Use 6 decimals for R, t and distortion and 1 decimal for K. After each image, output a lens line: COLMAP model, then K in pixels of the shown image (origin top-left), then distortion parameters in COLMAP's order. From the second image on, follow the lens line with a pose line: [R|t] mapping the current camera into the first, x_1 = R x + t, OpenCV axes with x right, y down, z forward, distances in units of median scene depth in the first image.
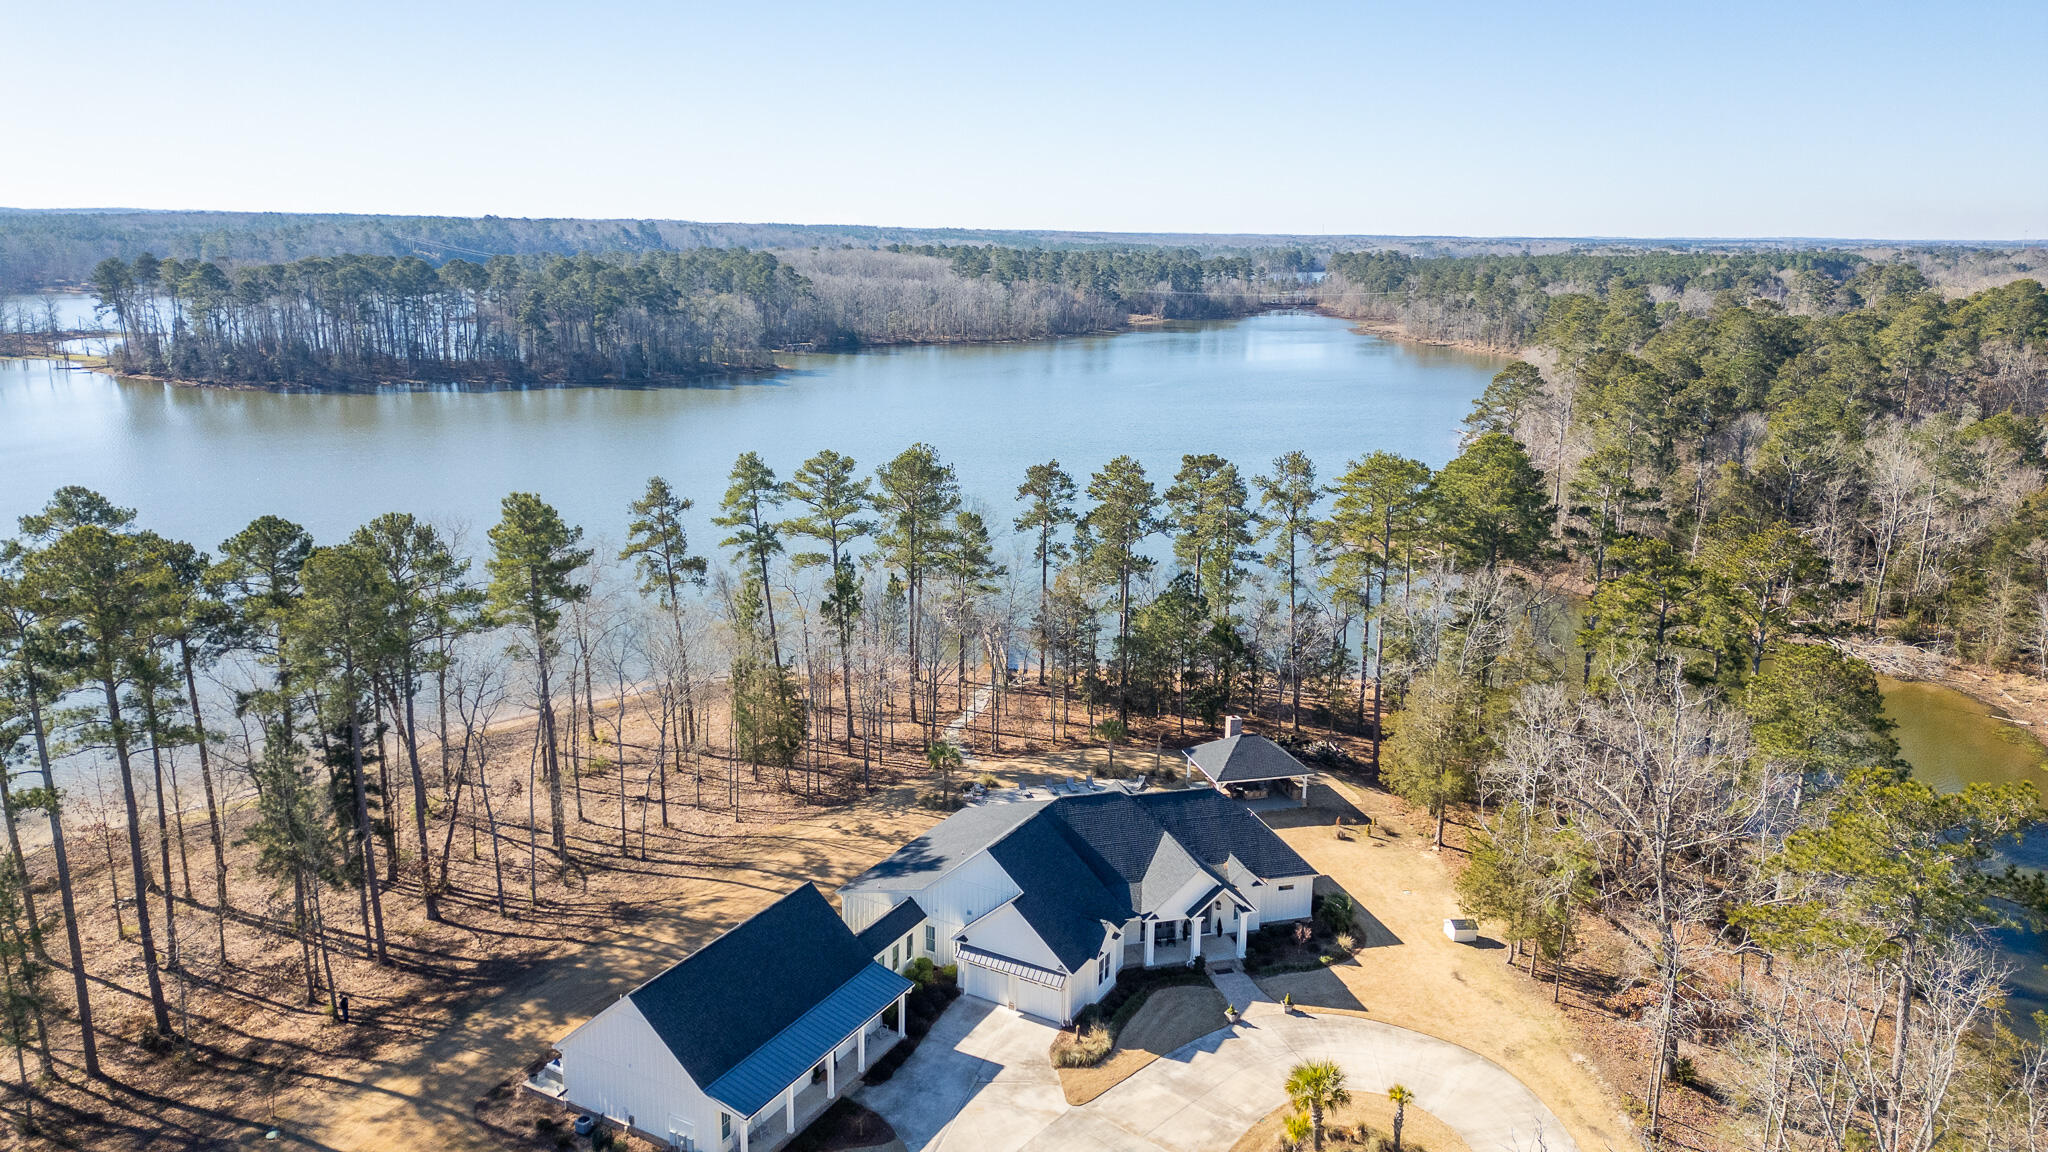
lens RADIAL K [[1410.4, 0, 1020.3], [0, 1410.4, 573.8], [0, 0, 1]] dist [0.099333, -0.108909]
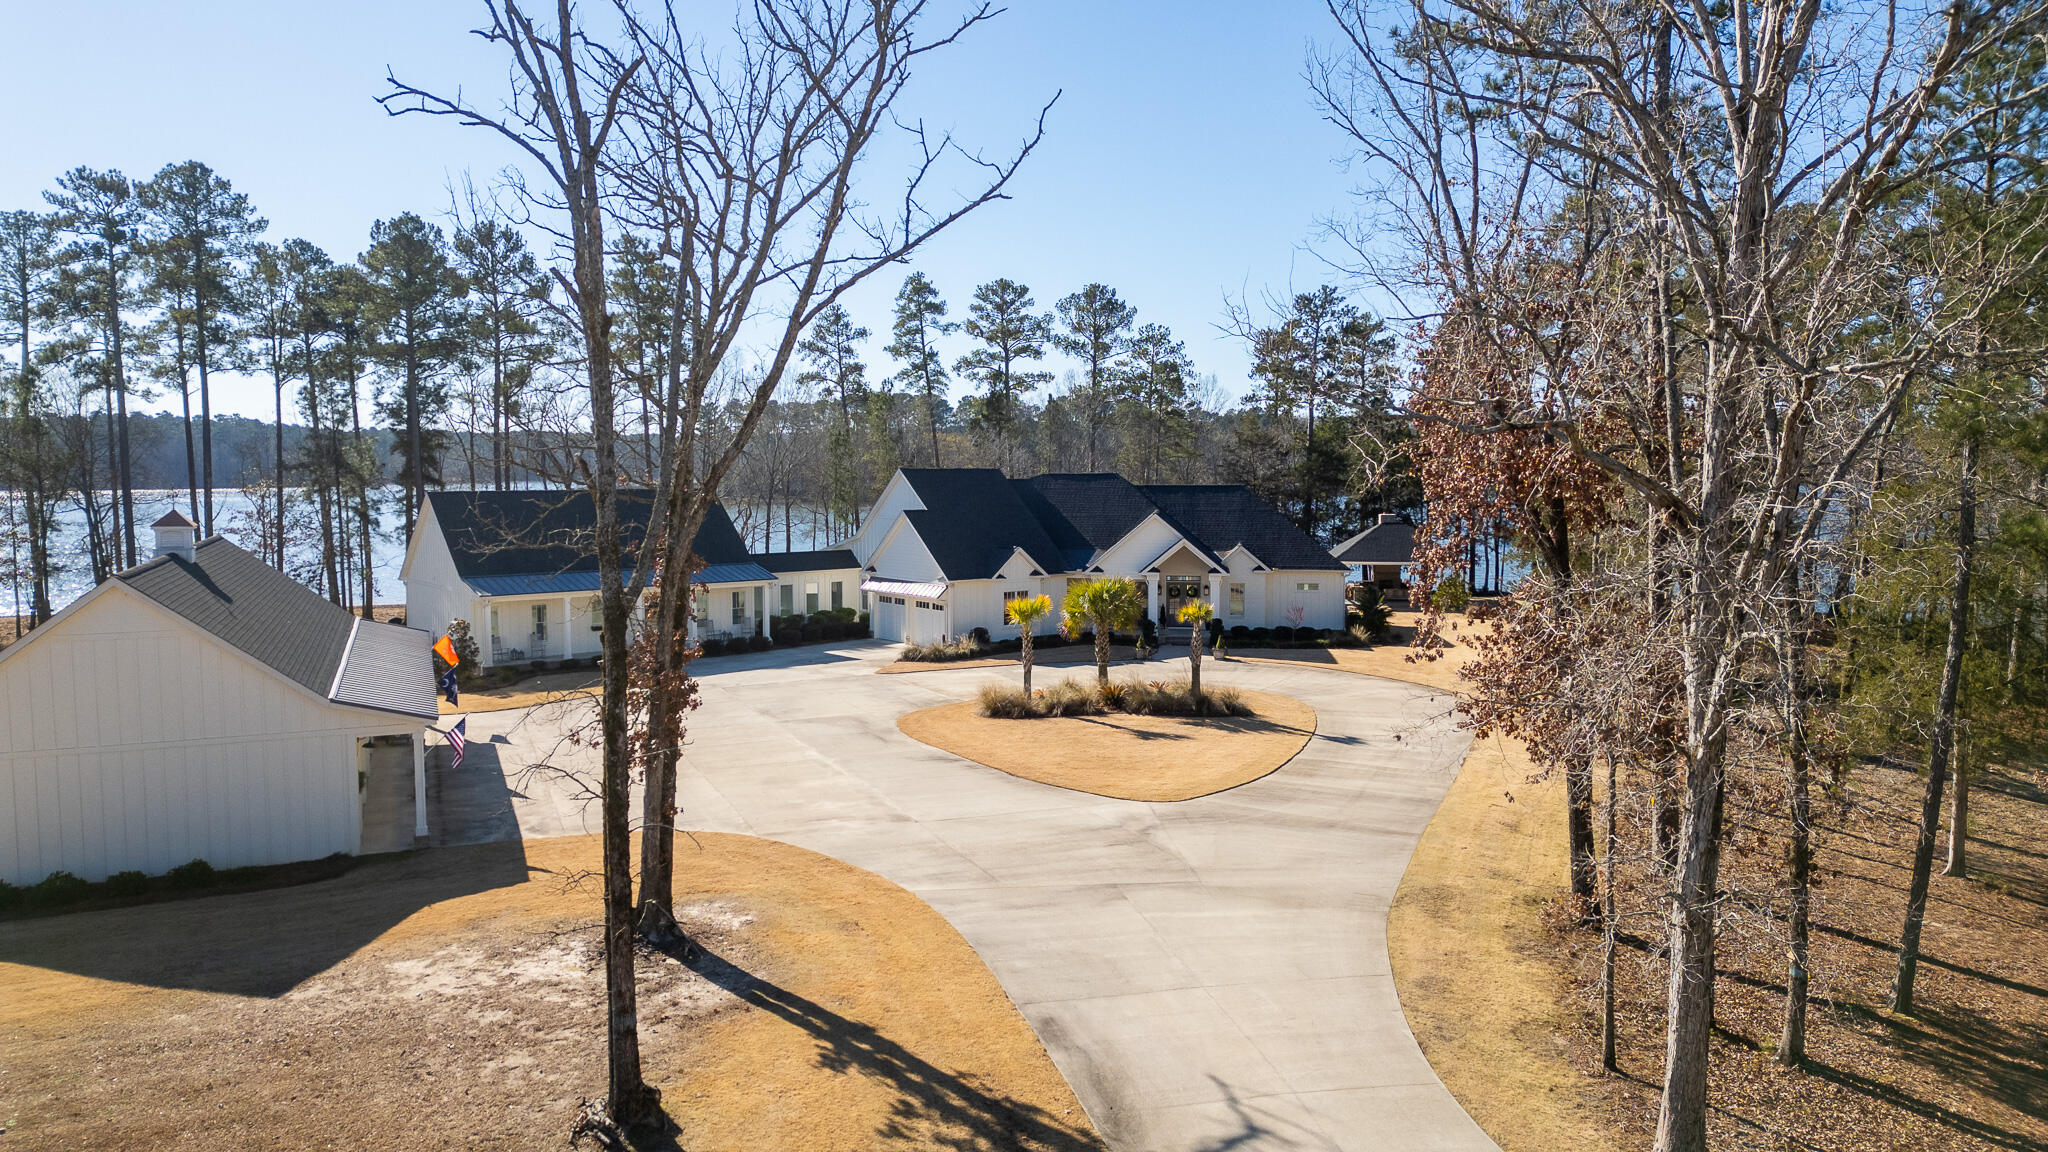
lens RADIAL K [[1410.4, 0, 1020.3], [0, 1410.4, 573.8], [0, 0, 1]] dist [0.099333, -0.108909]
pose [[0.921573, 0.014939, -0.387917, 0.321303], [-0.075359, 0.987135, -0.141014, 0.313211], [0.380820, 0.159188, 0.910843, 0.194622]]
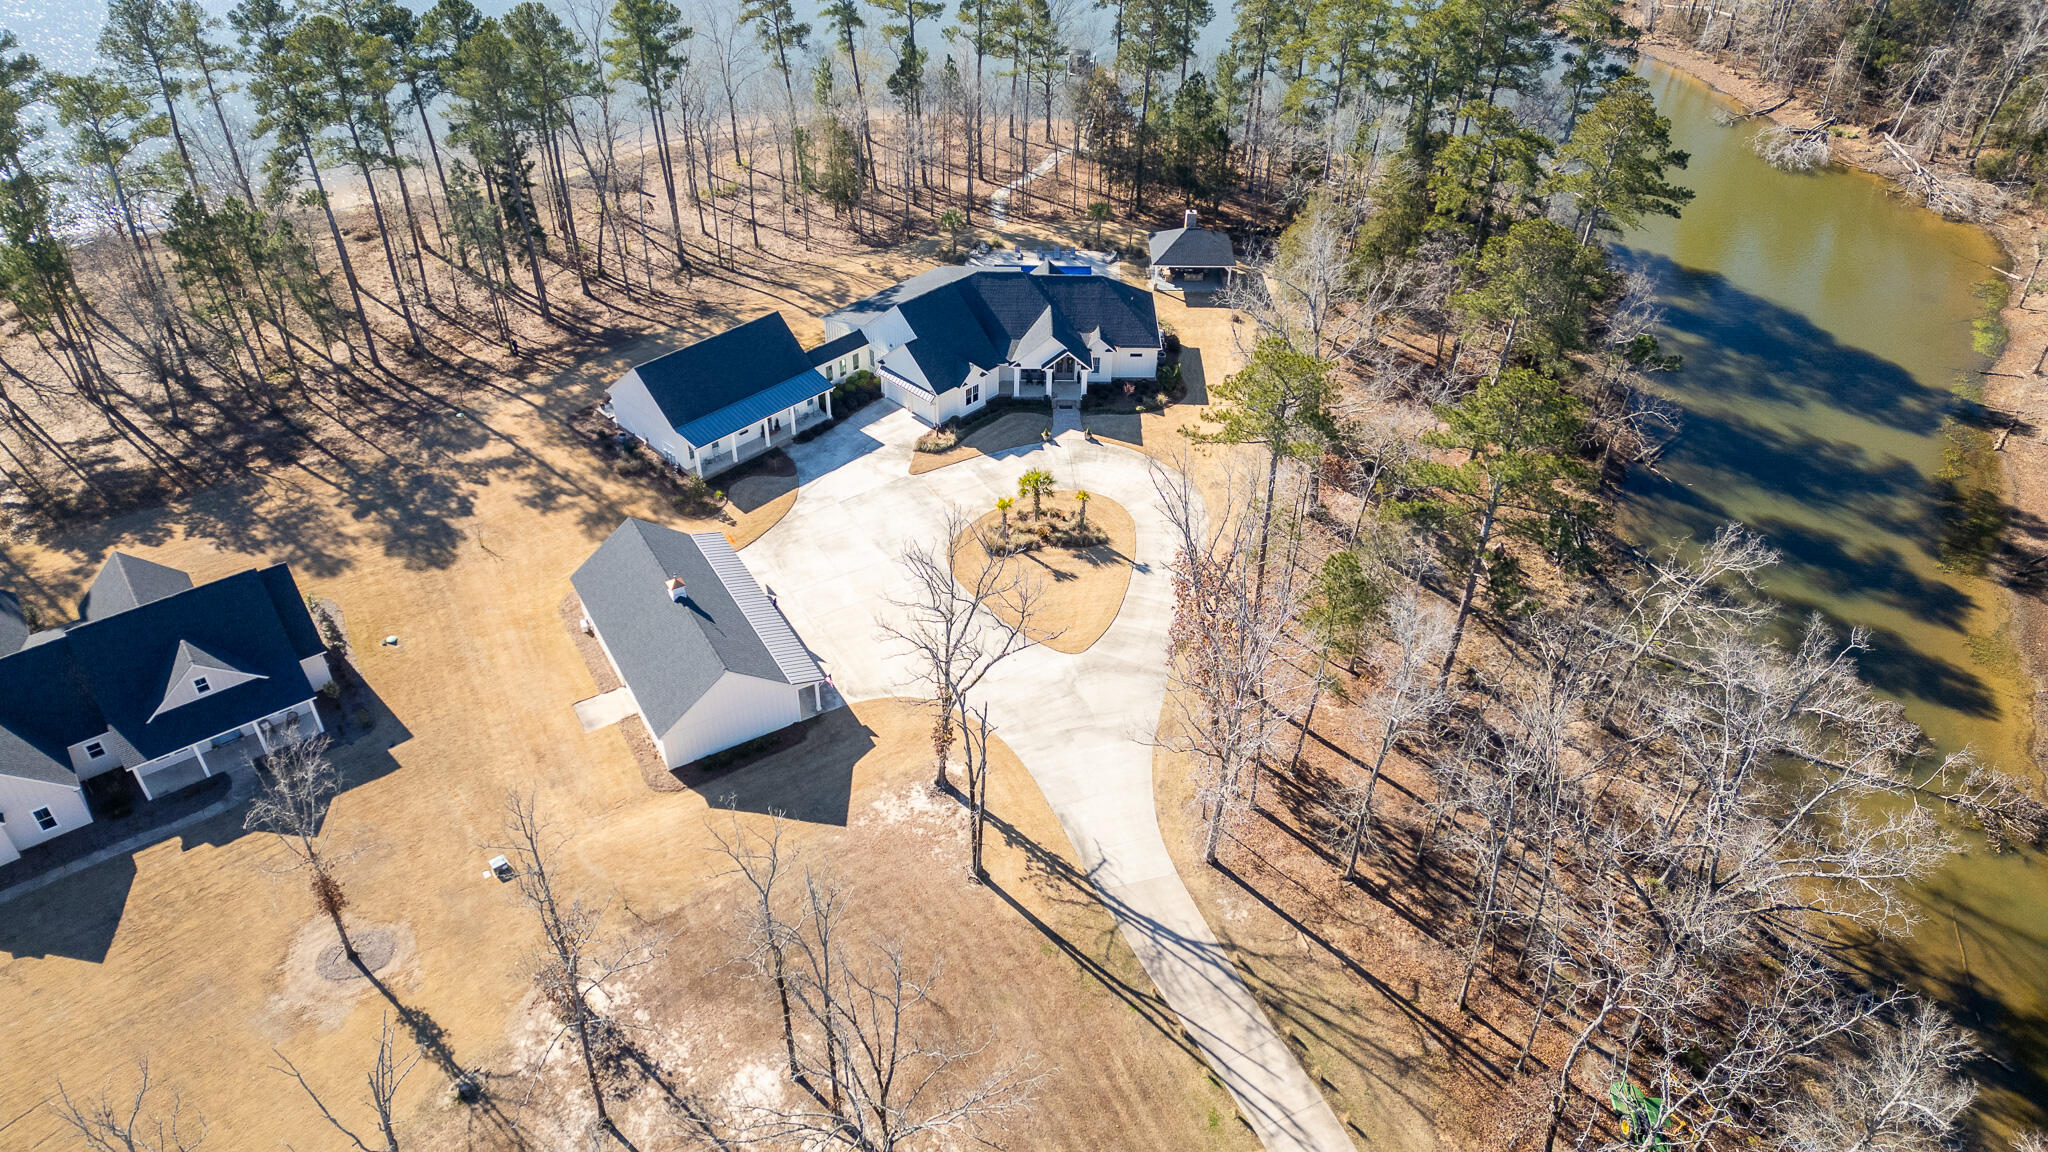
lens RADIAL K [[1413.1, 0, 1024.0], [0, 1413.1, 576.0], [0, 0, 1]] dist [0.125156, -0.203170]
pose [[0.964305, 0.165308, -0.206853, 0.371511], [-0.064431, 0.904196, 0.422231, -0.146784], [0.256834, -0.393832, 0.882572, -0.299206]]
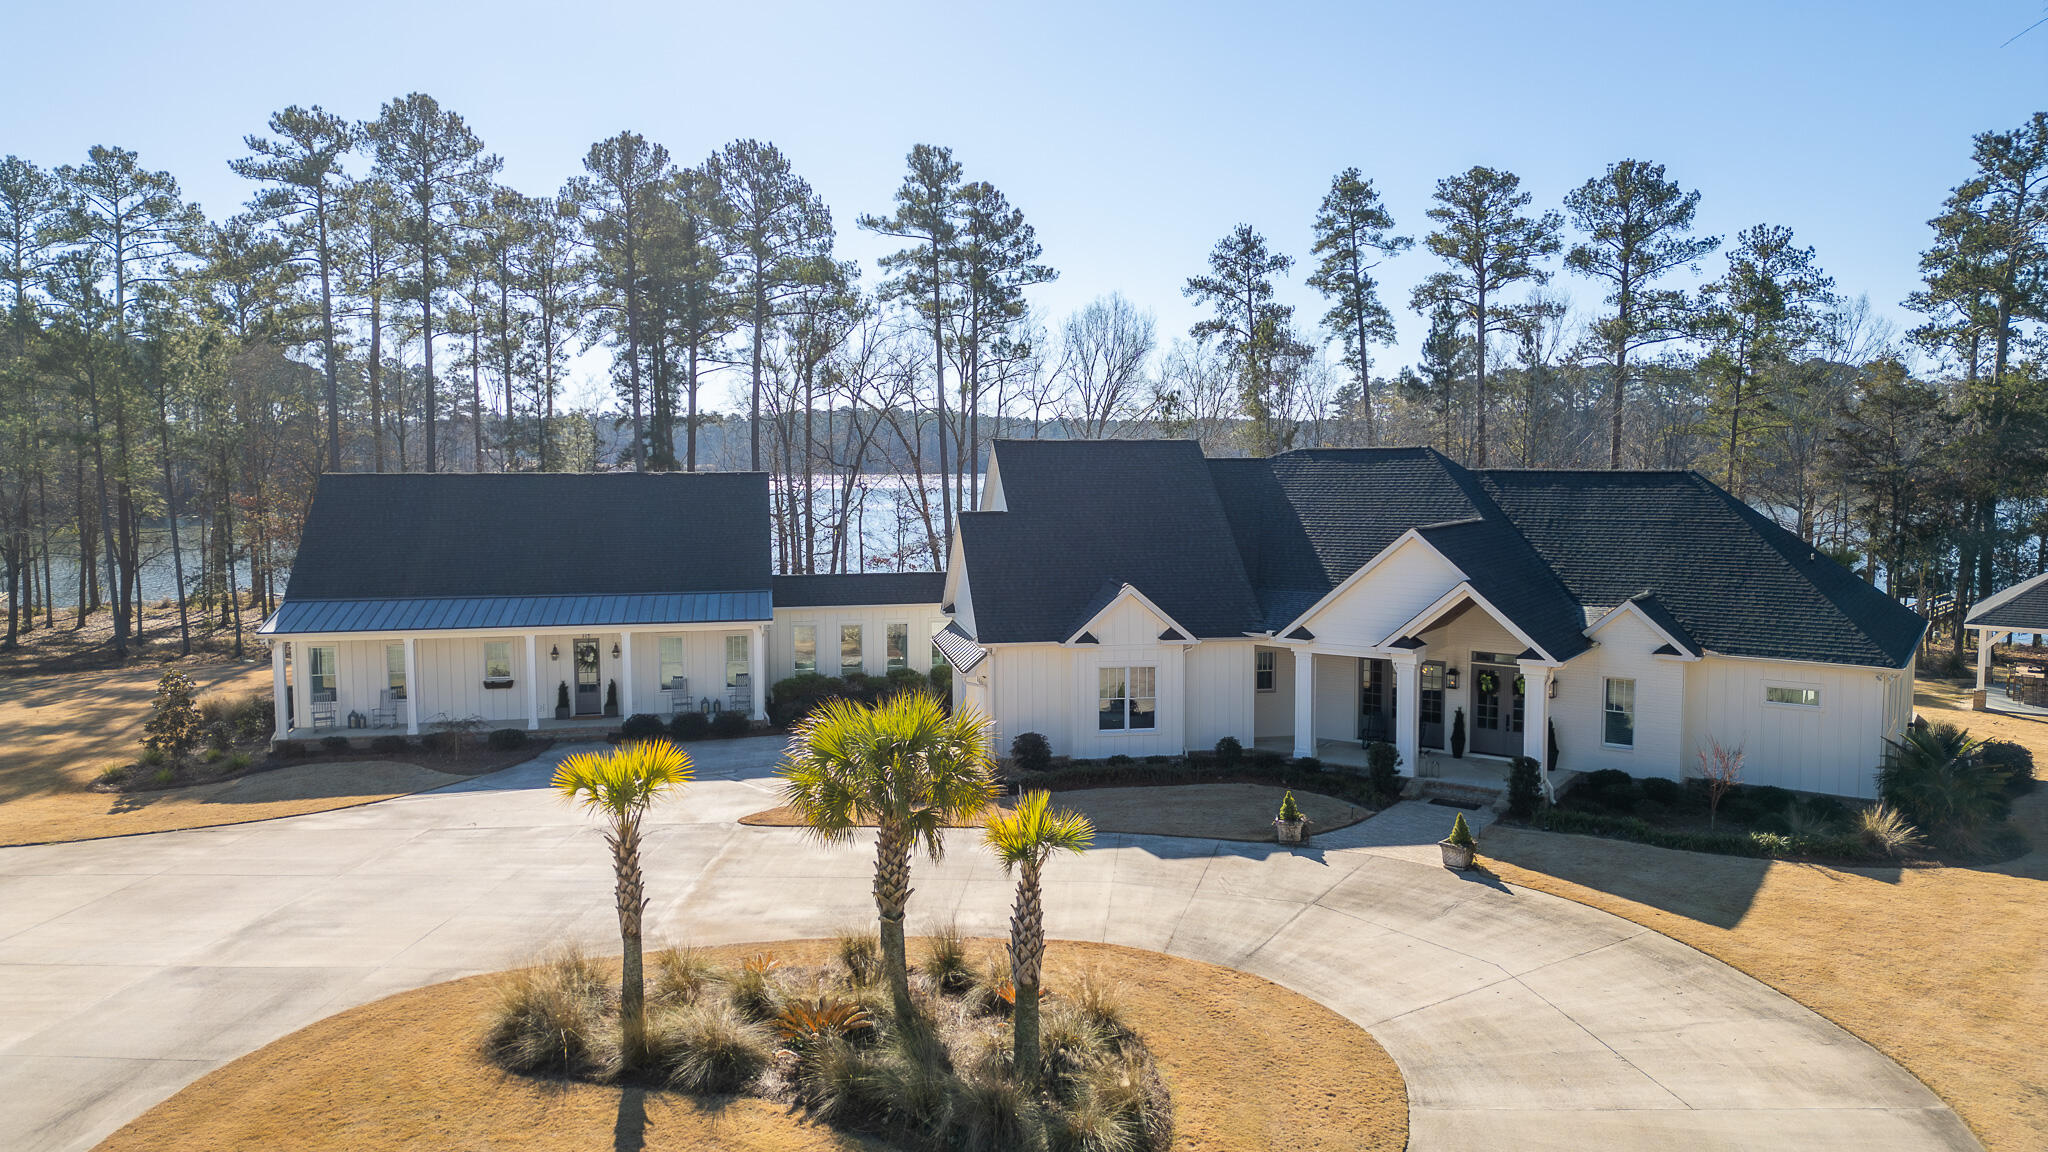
lens RADIAL K [[1422.3, 0, 1017.0], [0, 1422.3, 573.1], [0, 0, 1]] dist [0.080680, -0.081933]
pose [[0.635456, 0.050418, -0.770489, 0.318145], [-0.167061, 0.983207, -0.073445, 0.231422], [0.753847, 0.175390, 0.633208, 0.566247]]
